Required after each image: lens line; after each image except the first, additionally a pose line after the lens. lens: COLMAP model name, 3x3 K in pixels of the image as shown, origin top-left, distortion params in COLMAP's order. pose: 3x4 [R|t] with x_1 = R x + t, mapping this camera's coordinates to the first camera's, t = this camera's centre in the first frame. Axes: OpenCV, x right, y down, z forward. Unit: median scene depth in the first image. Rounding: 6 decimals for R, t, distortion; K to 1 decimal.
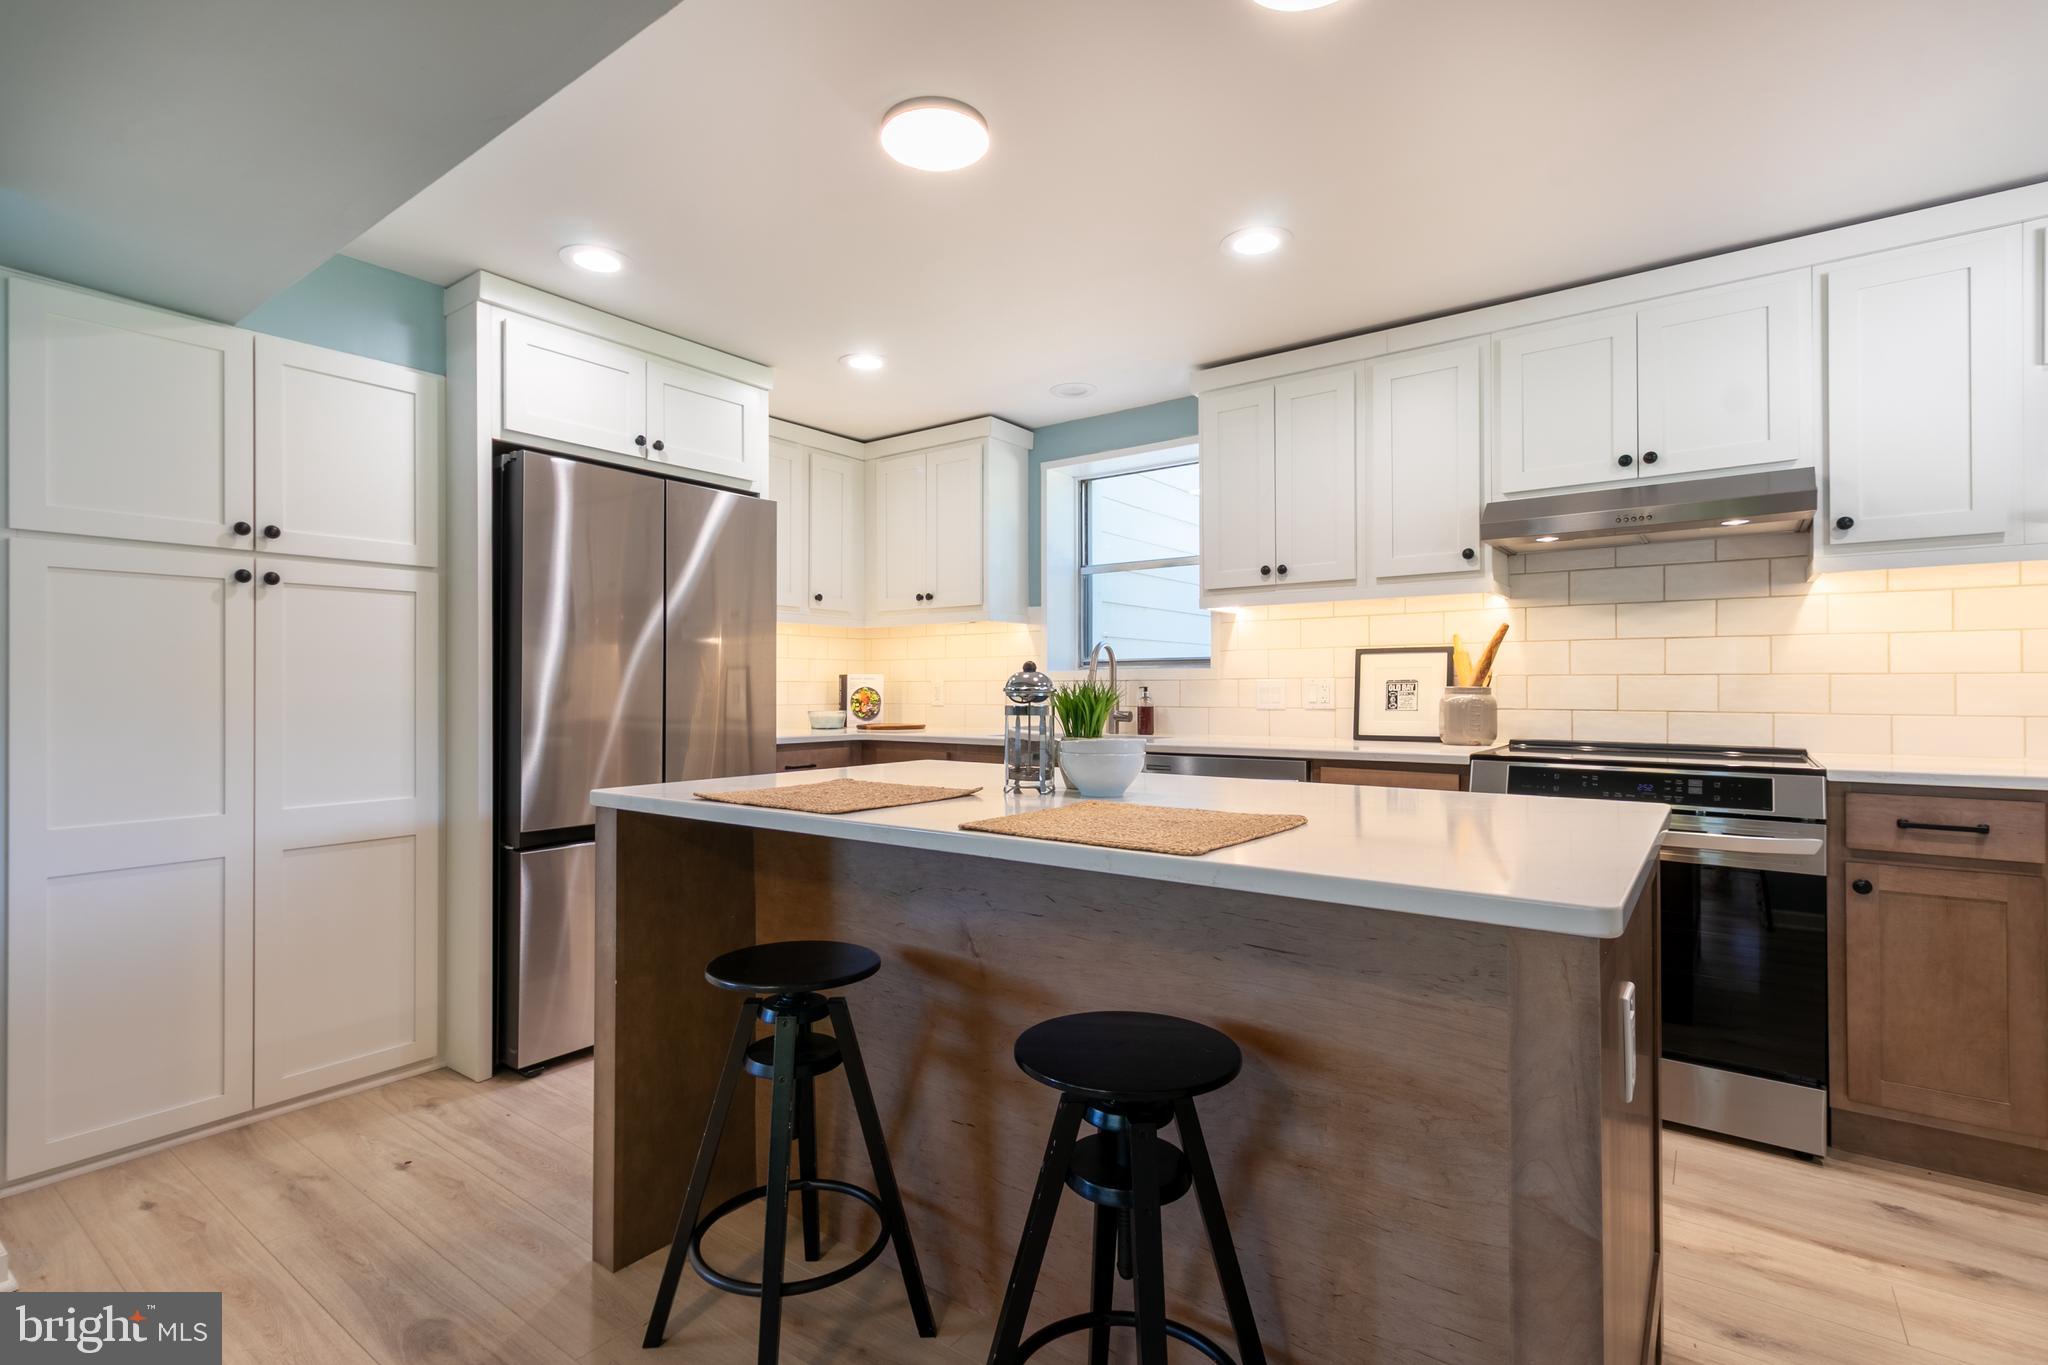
lens RADIAL K [[946.8, 0, 1024.0], [0, 946.8, 682.5], [0, 0, 1]] dist [0.003470, -0.000232]
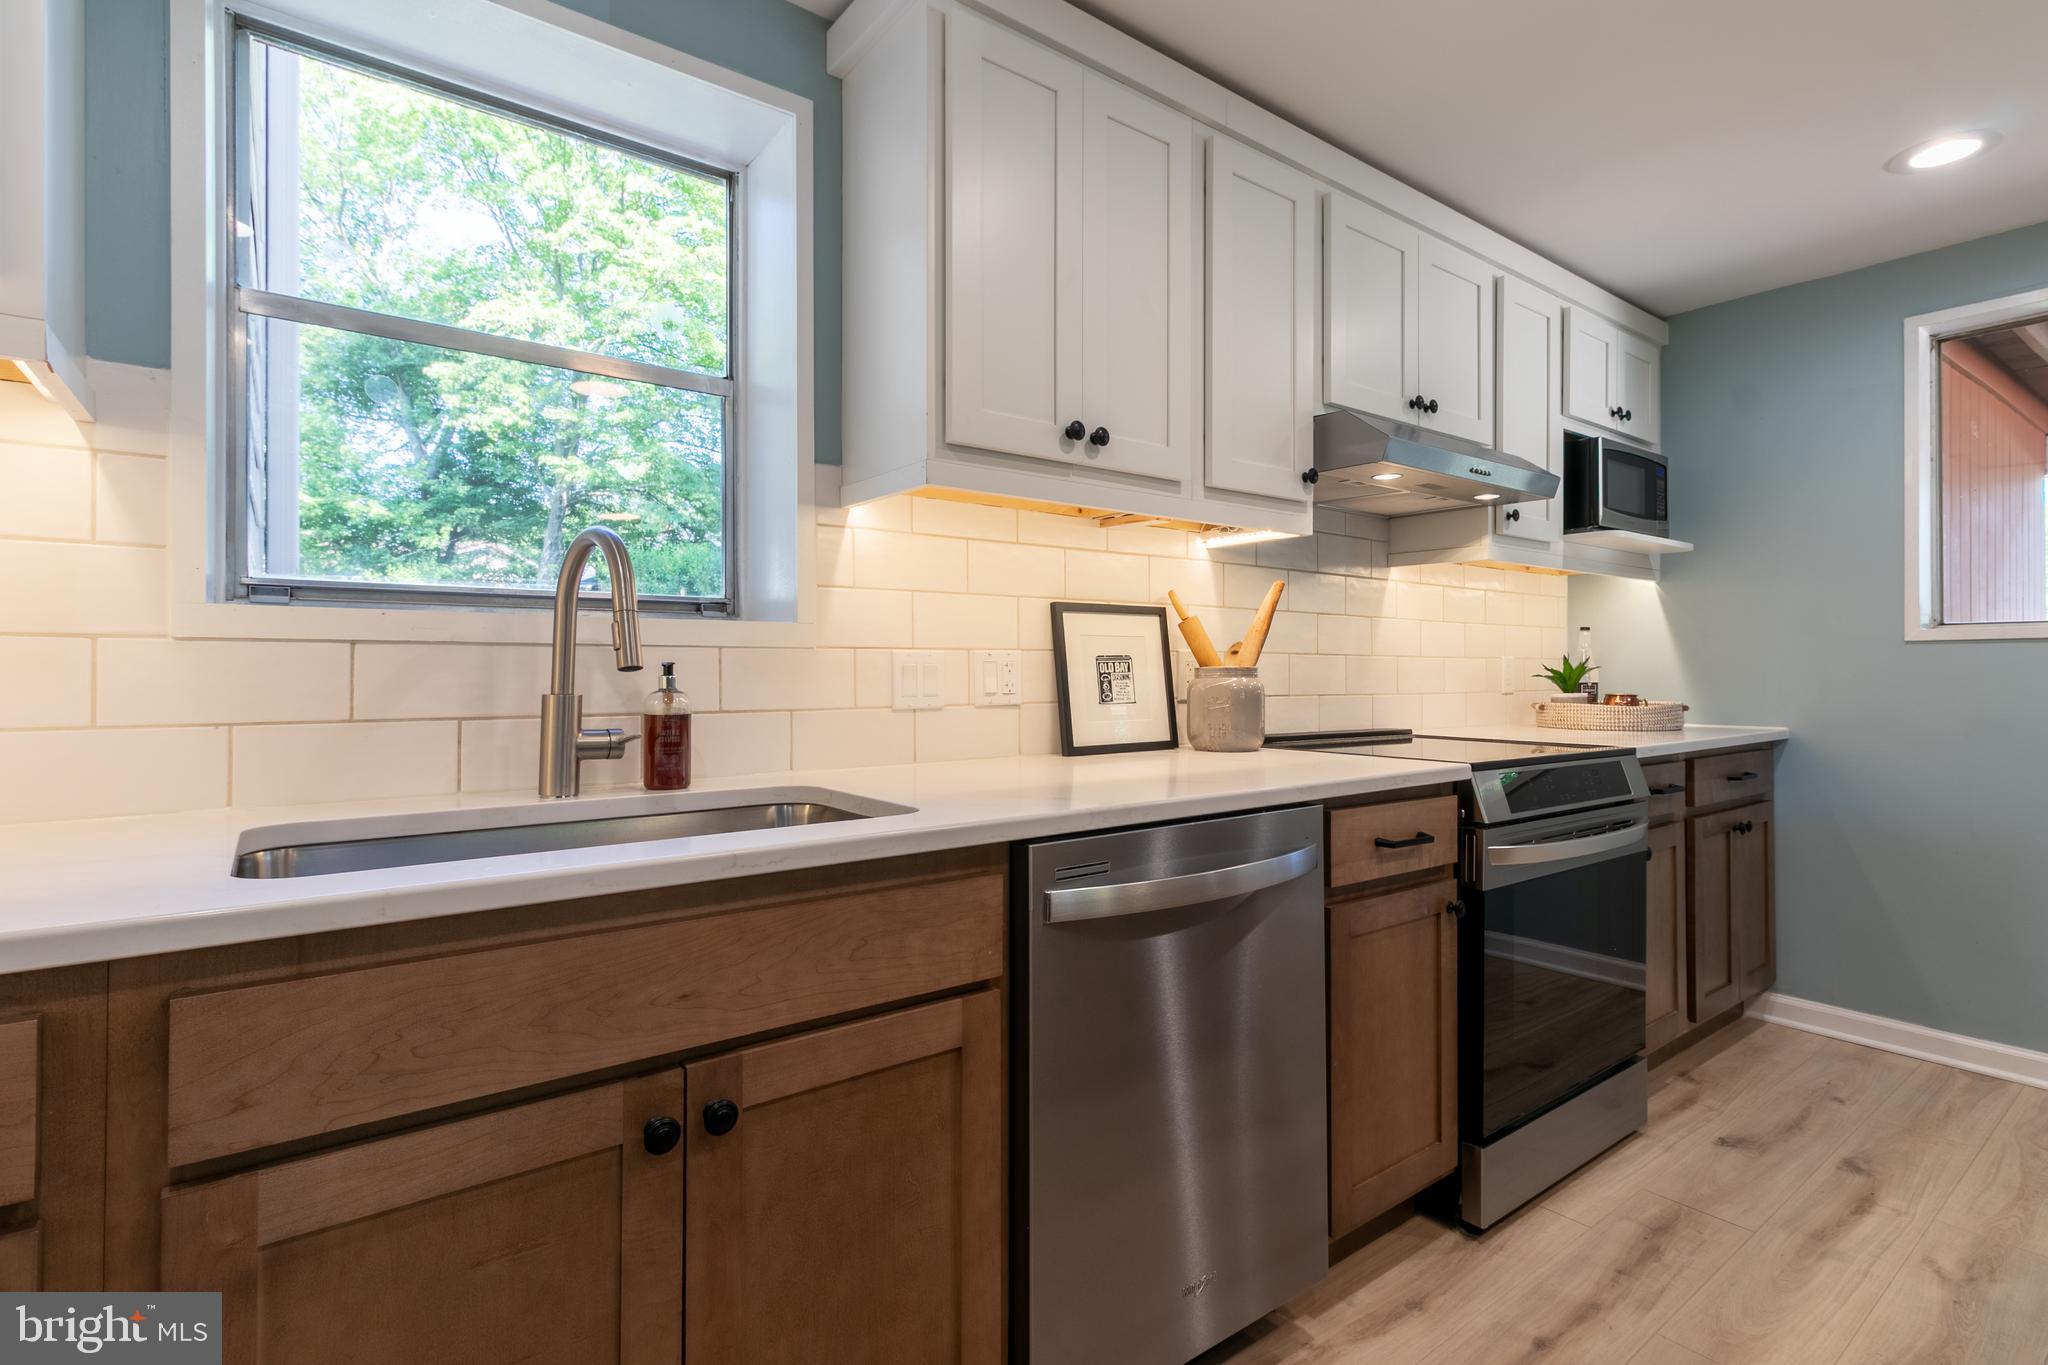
lens RADIAL K [[955.5, 0, 1019.0], [0, 955.5, 664.5], [0, 0, 1]] dist [0.007402, -0.000093]
pose [[0.285368, 0.008926, 0.958376, -0.289113], [-0.007074, 0.999949, -0.007206, 0.010350], [-0.958392, -0.004723, 0.285417, 1.091071]]
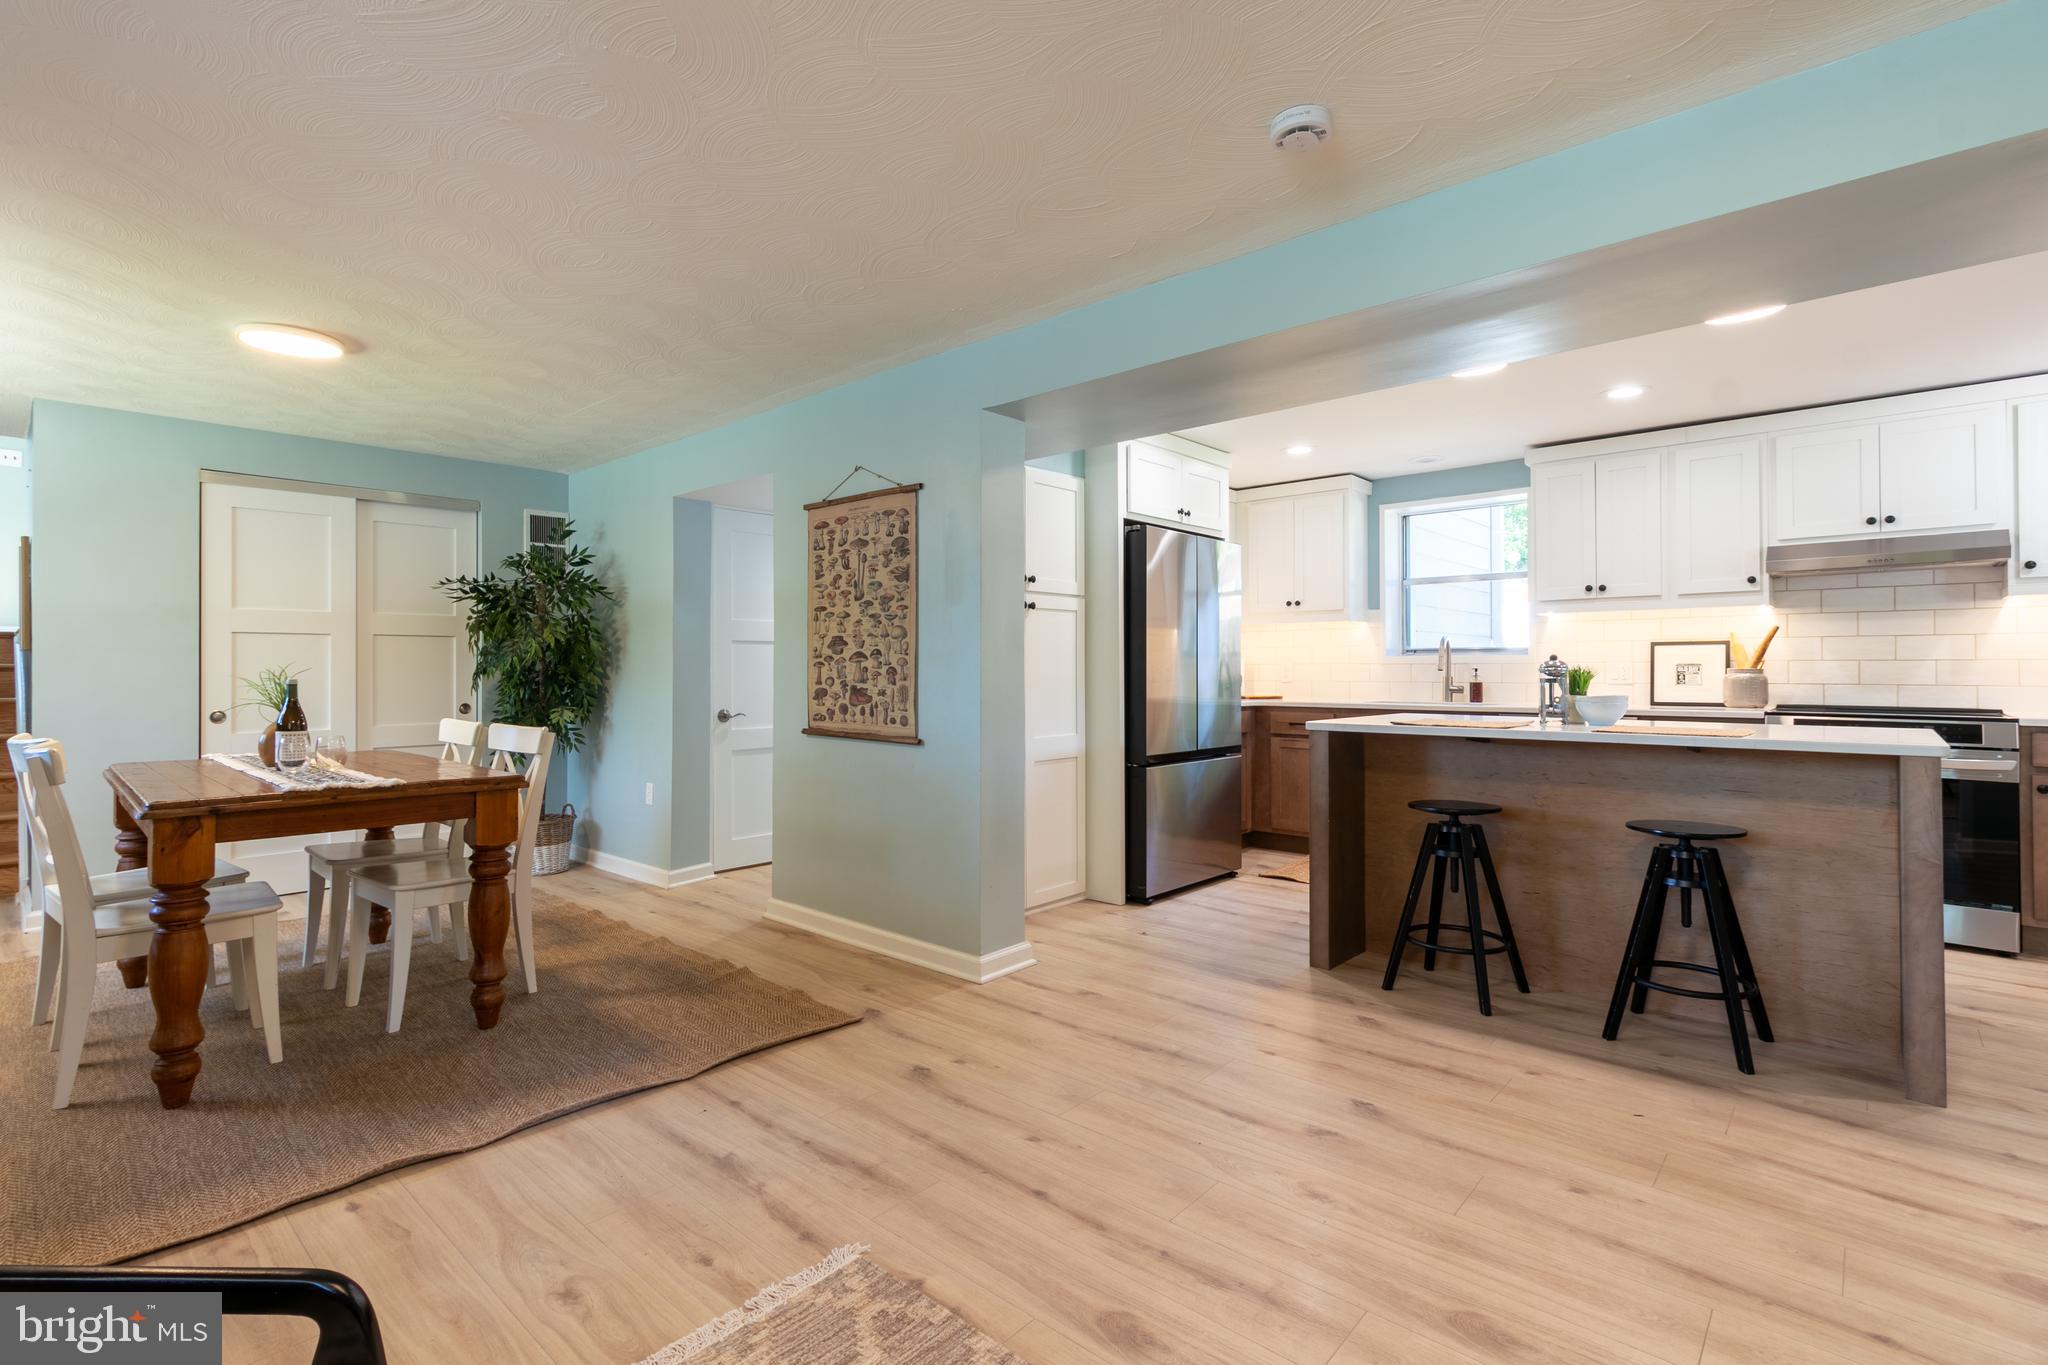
lens RADIAL K [[934.4, 0, 1021.5], [0, 934.4, 660.6], [0, 0, 1]] dist [0.000652, -0.000314]
pose [[0.994386, 0.000104, -0.105811, -0.568149], [-0.000507, 0.999993, -0.003786, -0.001663], [0.105810, 0.003818, 0.994379, -0.642391]]
